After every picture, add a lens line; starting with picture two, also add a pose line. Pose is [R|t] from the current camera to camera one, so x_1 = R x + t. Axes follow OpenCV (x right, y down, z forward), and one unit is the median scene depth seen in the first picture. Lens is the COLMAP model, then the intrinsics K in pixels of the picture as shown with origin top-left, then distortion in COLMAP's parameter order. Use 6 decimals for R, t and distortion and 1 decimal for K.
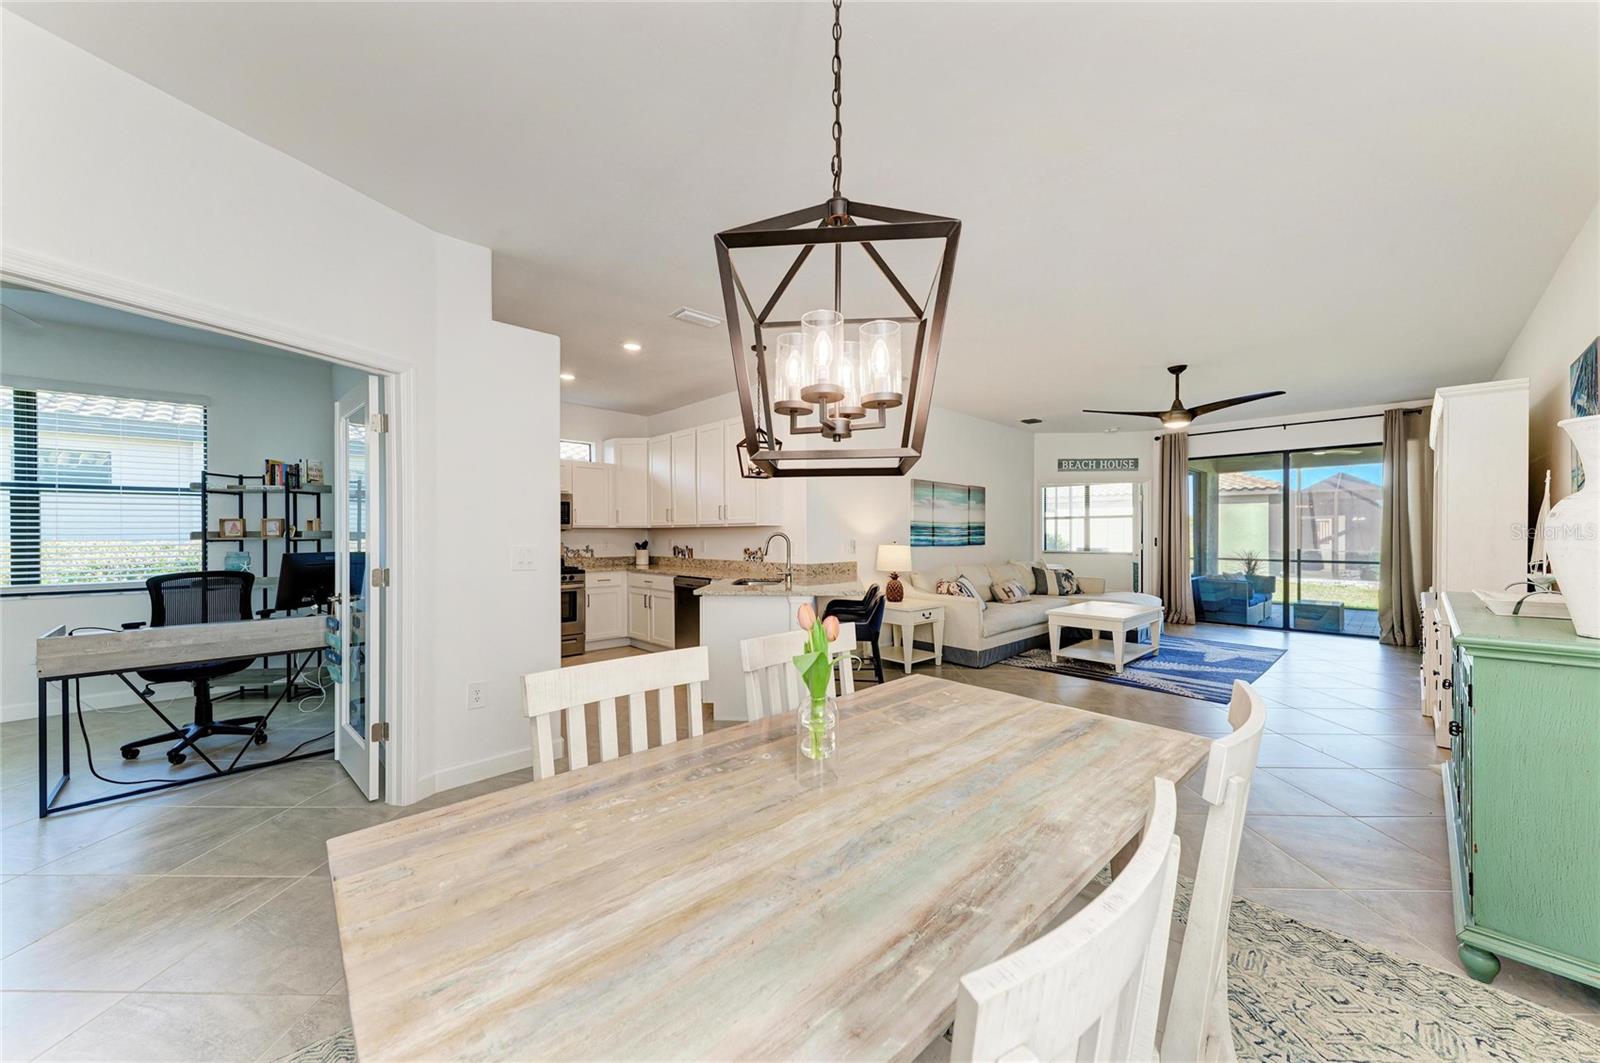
lens RADIAL K [[571.2, 0, 801.7], [0, 571.2, 535.0], [0, 0, 1]] dist [0.009857, -0.000113]
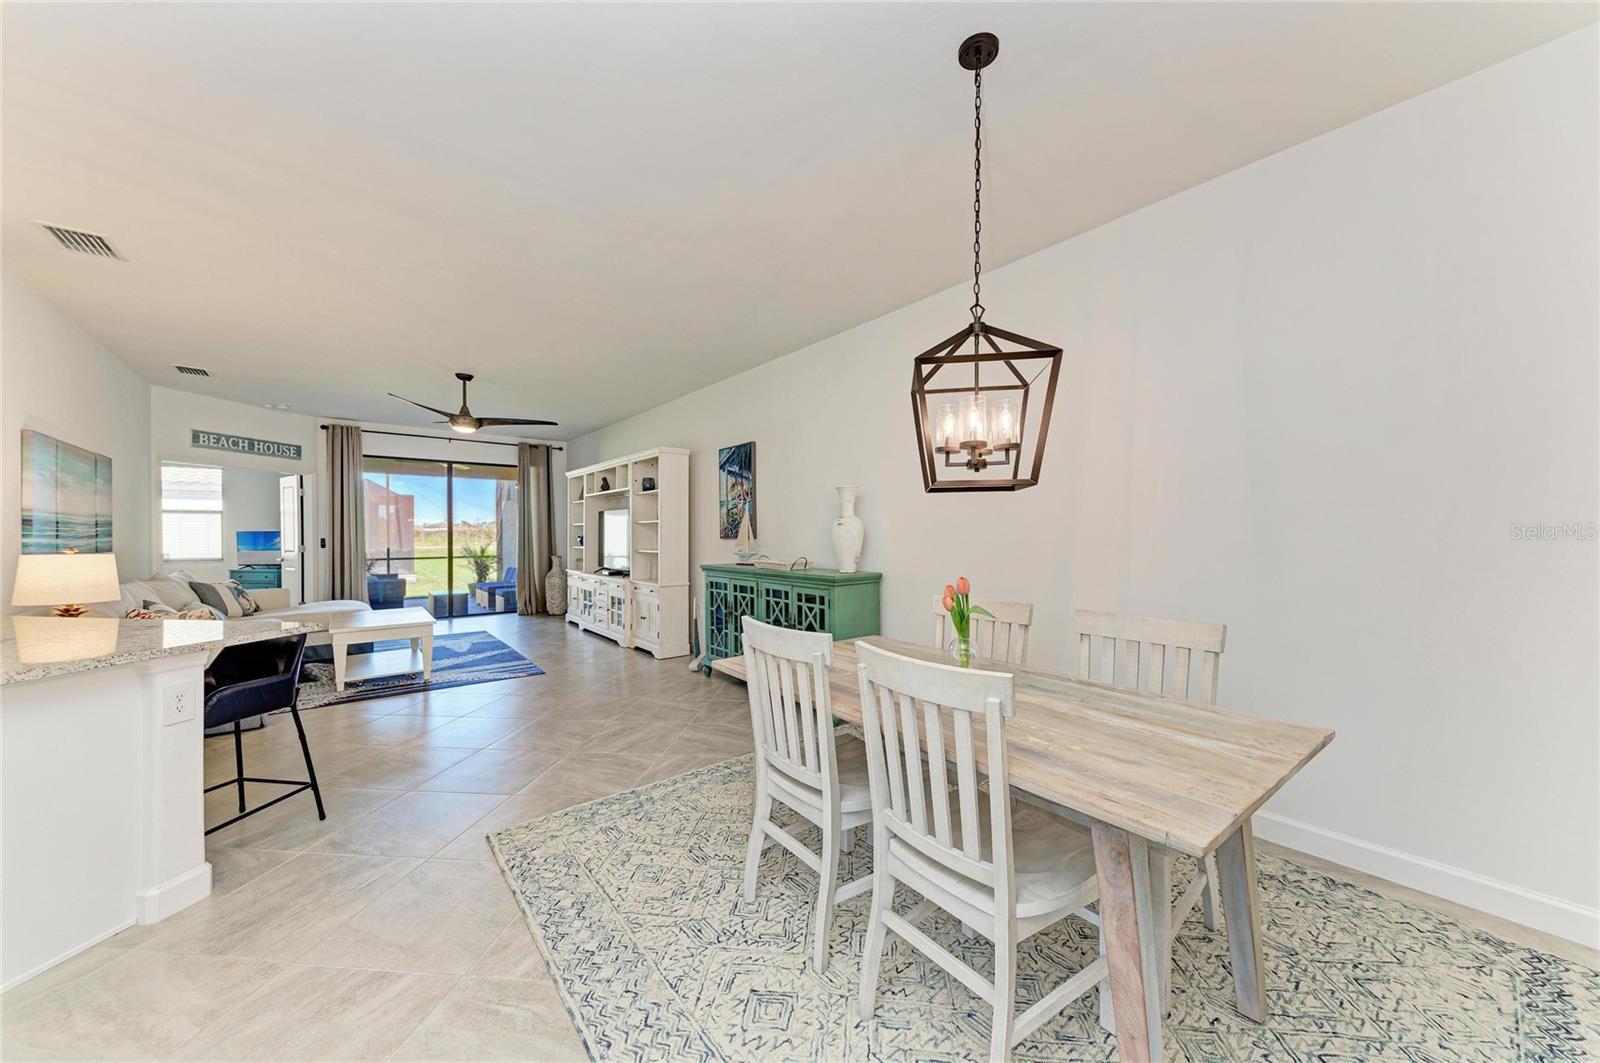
lens RADIAL K [[571.2, 0, 801.7], [0, 571.2, 535.0], [0, 0, 1]] dist [0.009857, -0.000113]
pose [[0.078530, -0.002117, 0.996910, -0.347232], [0.004609, 0.999988, 0.001760, 0.002227], [-0.996901, 0.004457, 0.078539, 0.302574]]
